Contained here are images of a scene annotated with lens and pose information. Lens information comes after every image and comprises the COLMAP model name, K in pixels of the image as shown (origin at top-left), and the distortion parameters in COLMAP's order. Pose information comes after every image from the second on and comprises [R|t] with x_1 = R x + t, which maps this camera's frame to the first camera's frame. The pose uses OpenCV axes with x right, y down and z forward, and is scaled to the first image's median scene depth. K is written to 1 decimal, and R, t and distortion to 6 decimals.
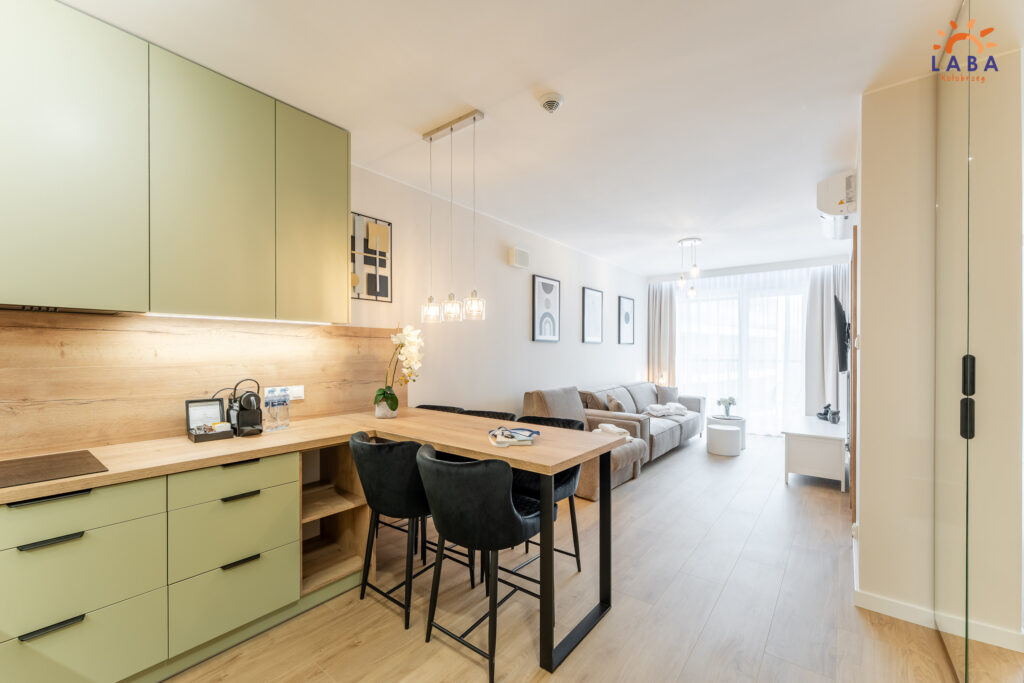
lens RADIAL K [[403.6, 0, 511.0], [0, 403.6, 345.8], [0, 0, 1]] dist [0.002071, -0.000115]
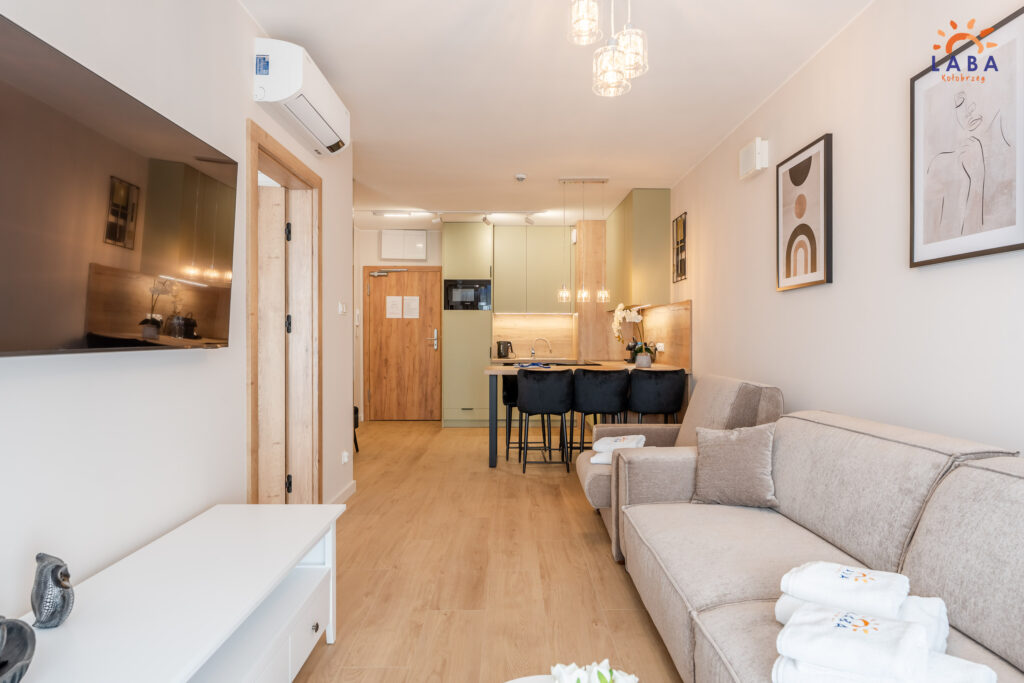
lens RADIAL K [[599.9, 0, 512.0], [0, 599.9, 341.5], [0, 0, 1]] dist [-0.001597, -0.000277]
pose [[-0.776512, 0.001854, -0.630100, 0.760531], [0.005234, 0.999980, -0.003507, 0.049493], [0.630081, -0.006021, -0.776506, 1.294107]]
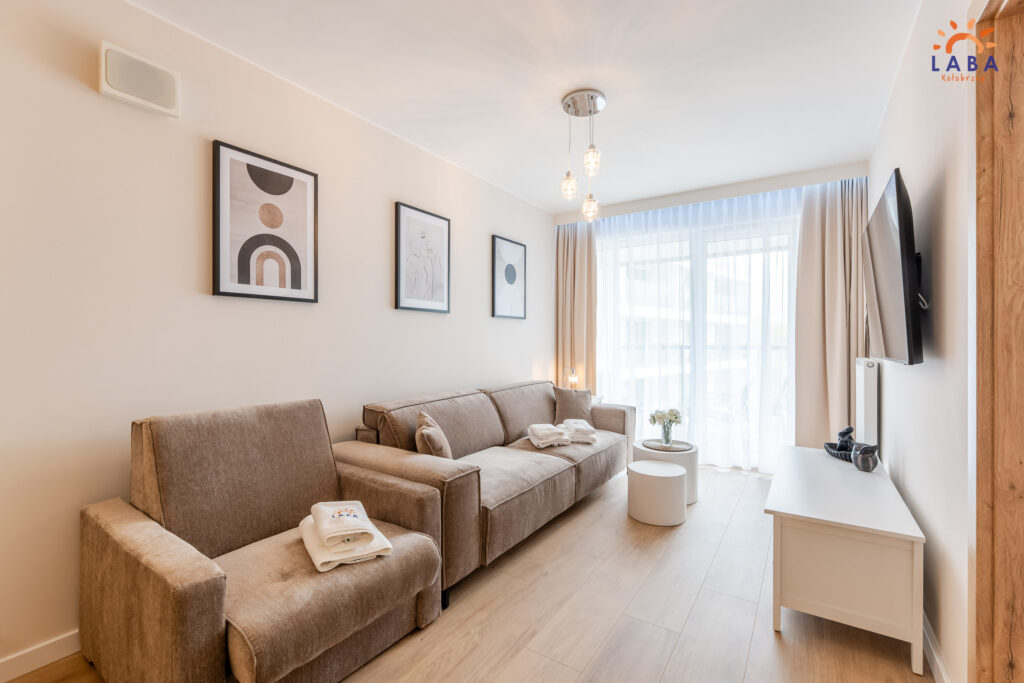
lens RADIAL K [[442.2, 0, 512.4], [0, 442.2, 337.1], [0, 0, 1]] dist [-0.001075, -0.000232]
pose [[0.995514, -0.002424, 0.094587, 0.305414], [0.002376, 0.999997, 0.000615, 0.030424], [-0.094588, -0.000387, 0.995516, 0.471946]]
